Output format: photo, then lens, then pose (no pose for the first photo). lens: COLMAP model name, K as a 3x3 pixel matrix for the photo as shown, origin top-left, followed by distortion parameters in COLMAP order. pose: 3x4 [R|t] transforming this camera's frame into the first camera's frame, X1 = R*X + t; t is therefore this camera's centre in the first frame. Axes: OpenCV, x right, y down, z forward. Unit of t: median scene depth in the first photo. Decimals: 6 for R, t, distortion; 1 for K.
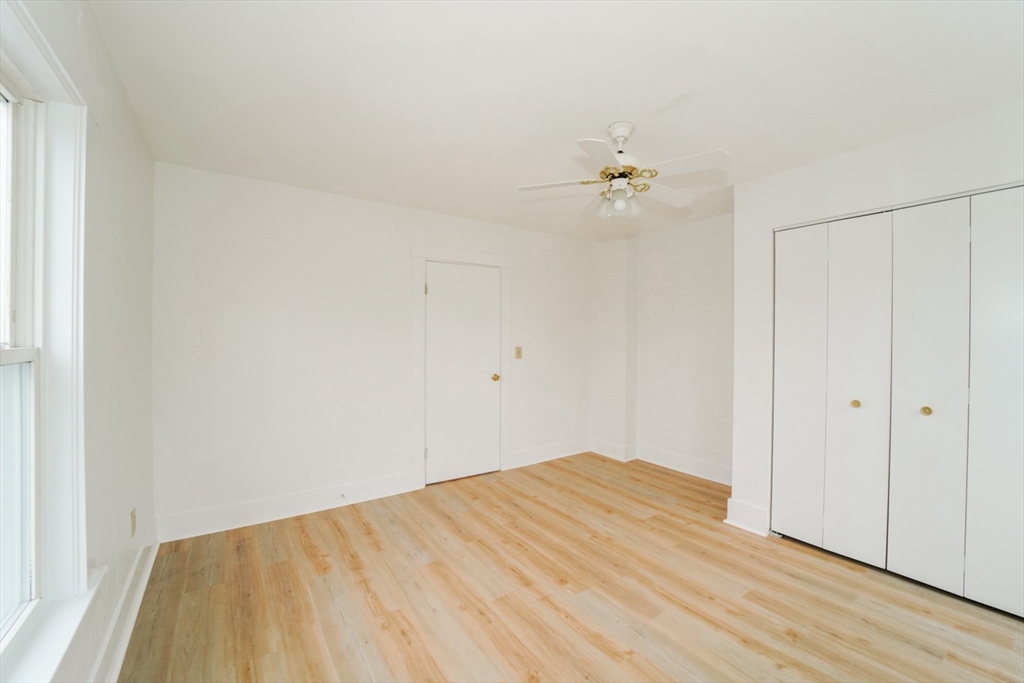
lens RADIAL K [[418.8, 0, 506.9], [0, 418.8, 340.5], [0, 0, 1]] dist [-0.022378, -0.000290]
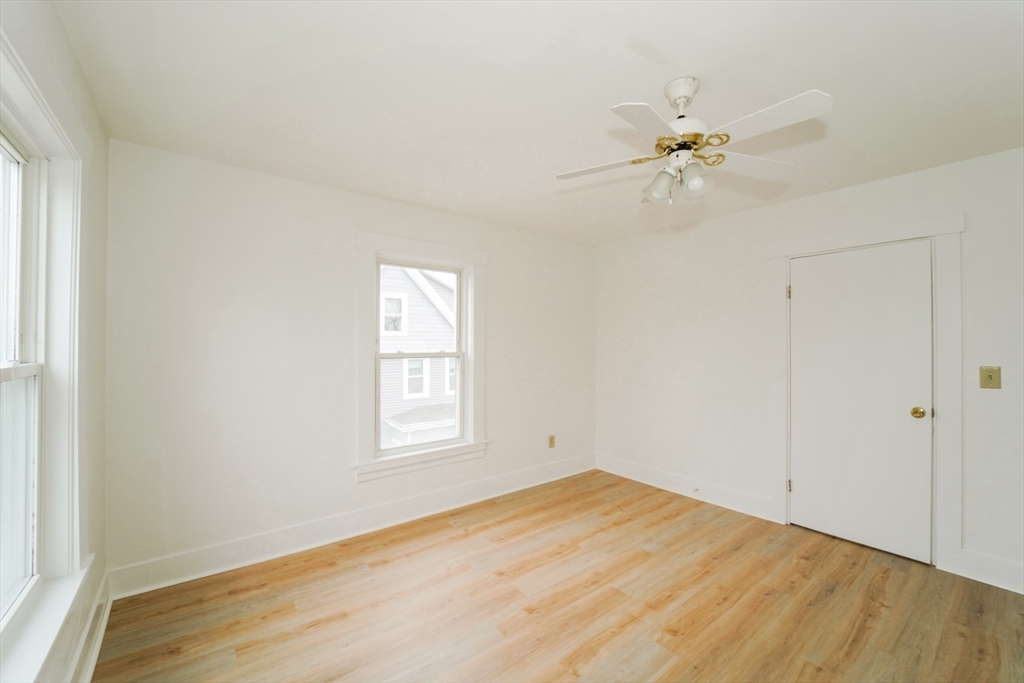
lens RADIAL K [[390.2, 0, 497.2], [0, 390.2, 340.9], [0, 0, 1]] dist [-0.022670, -0.000253]
pose [[0.059073, -0.012132, -0.998180, 0.840814], [-0.007691, 0.999891, -0.012608, -0.023880], [0.998224, 0.008422, 0.058973, 0.515661]]
